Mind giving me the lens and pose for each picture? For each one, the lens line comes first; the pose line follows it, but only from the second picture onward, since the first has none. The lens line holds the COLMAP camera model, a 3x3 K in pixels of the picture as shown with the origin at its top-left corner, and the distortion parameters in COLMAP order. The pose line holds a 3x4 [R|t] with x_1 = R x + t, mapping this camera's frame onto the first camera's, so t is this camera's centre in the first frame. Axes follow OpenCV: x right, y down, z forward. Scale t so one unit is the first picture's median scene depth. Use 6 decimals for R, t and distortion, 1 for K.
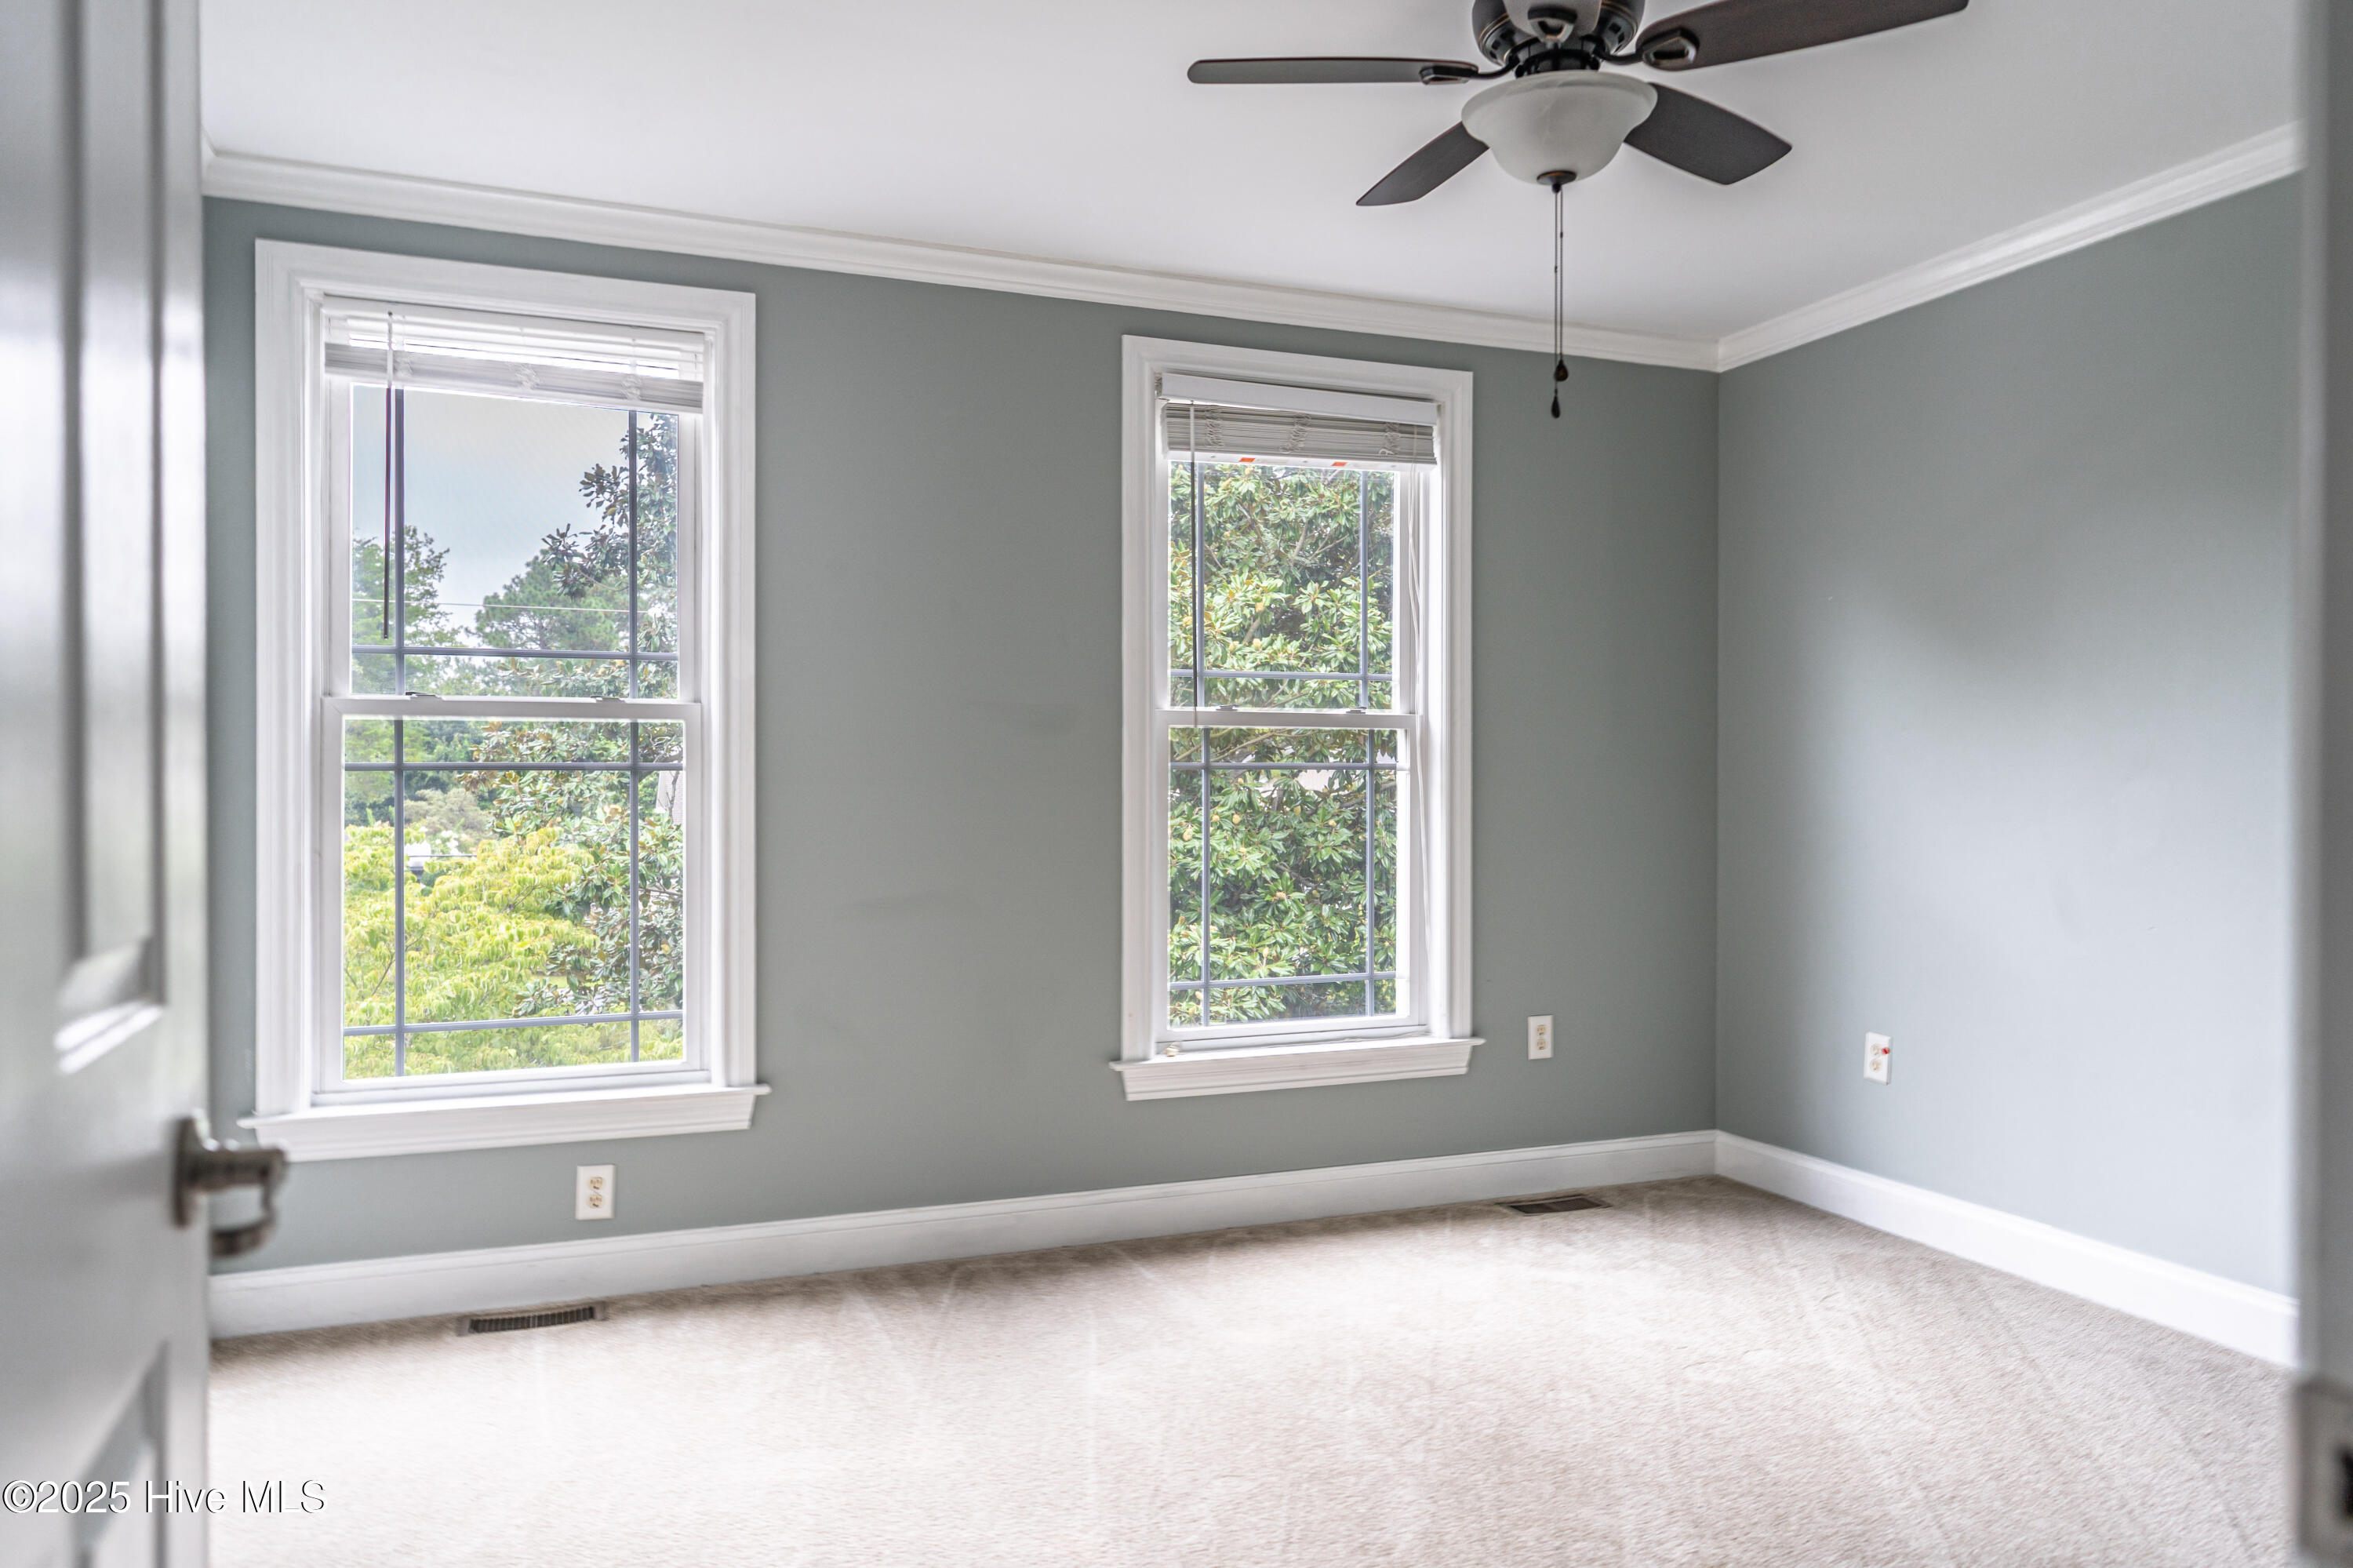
lens RADIAL K [[1559.3, 0, 1176.5], [0, 1559.3, 784.0], [0, 0, 1]] dist [-0.001933, 0.000806]
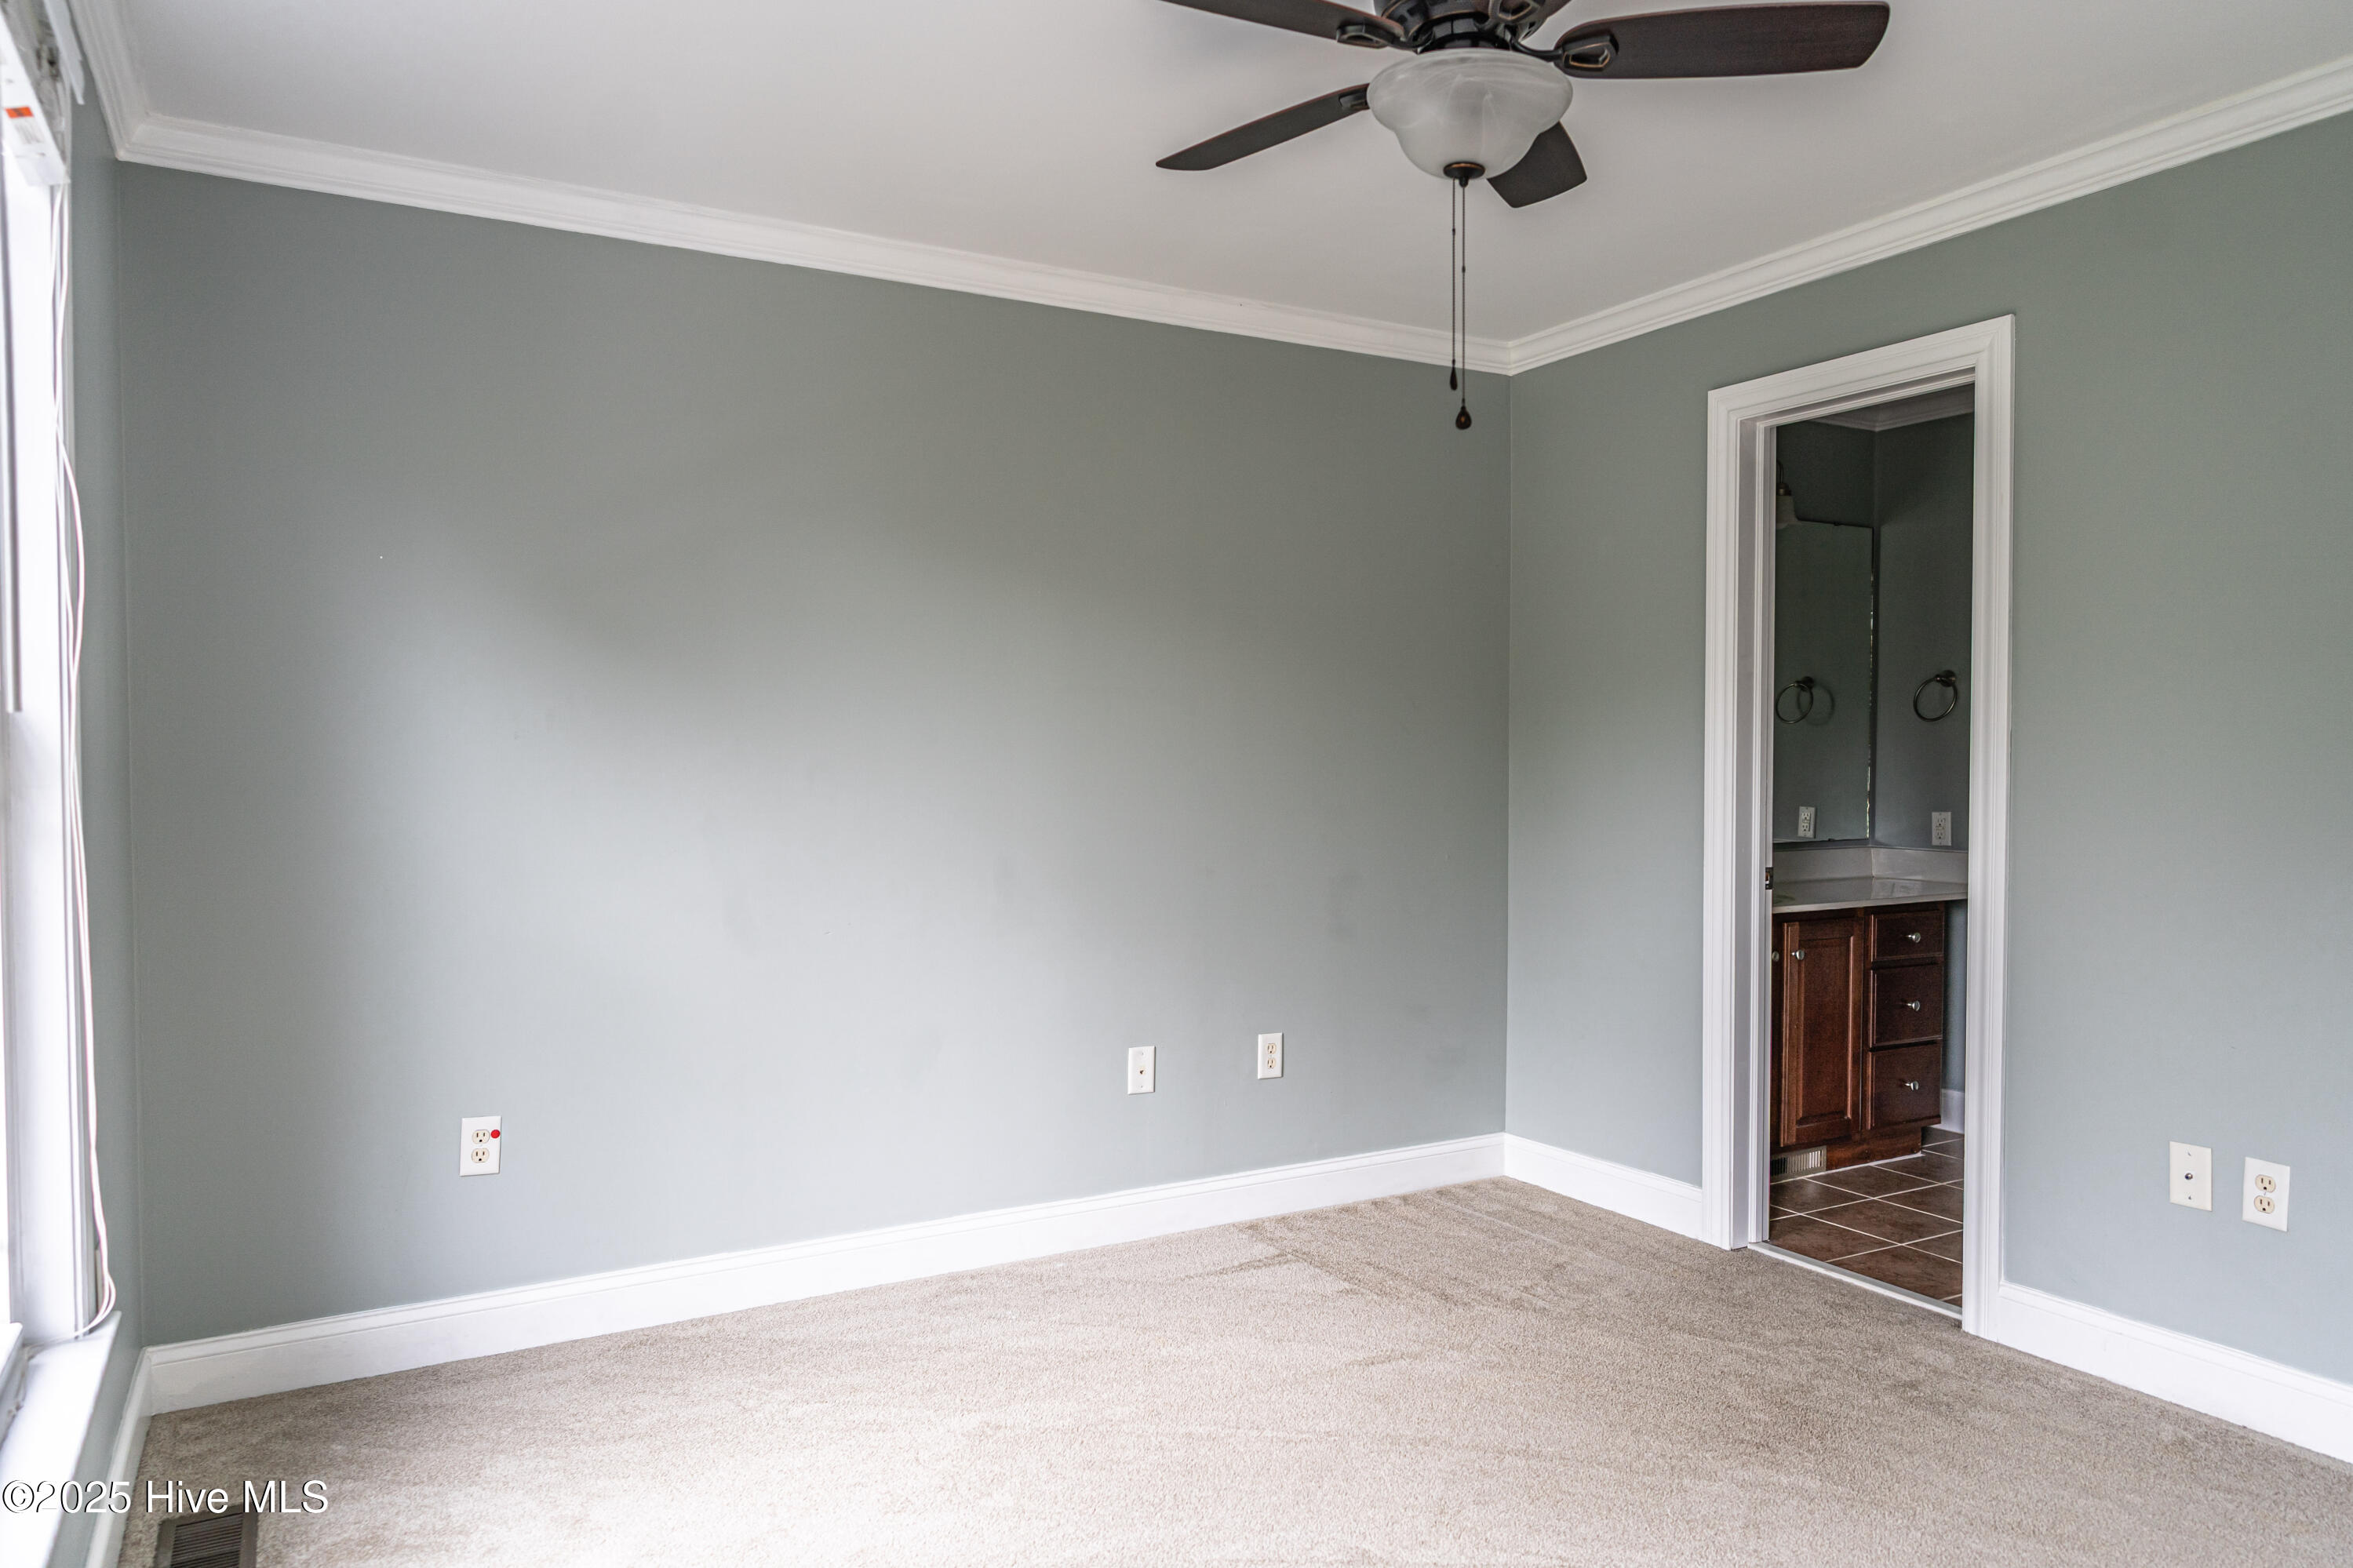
lens RADIAL K [[1590.7, 0, 1166.2], [0, 1590.7, 802.8], [0, 0, 1]] dist [-0.000818, 0.001420]
pose [[-0.139185, -0.032442, 0.989735, -0.448197], [0.005203, 0.999425, 0.033492, -0.028563], [-0.990253, 0.009811, -0.138936, 0.854700]]
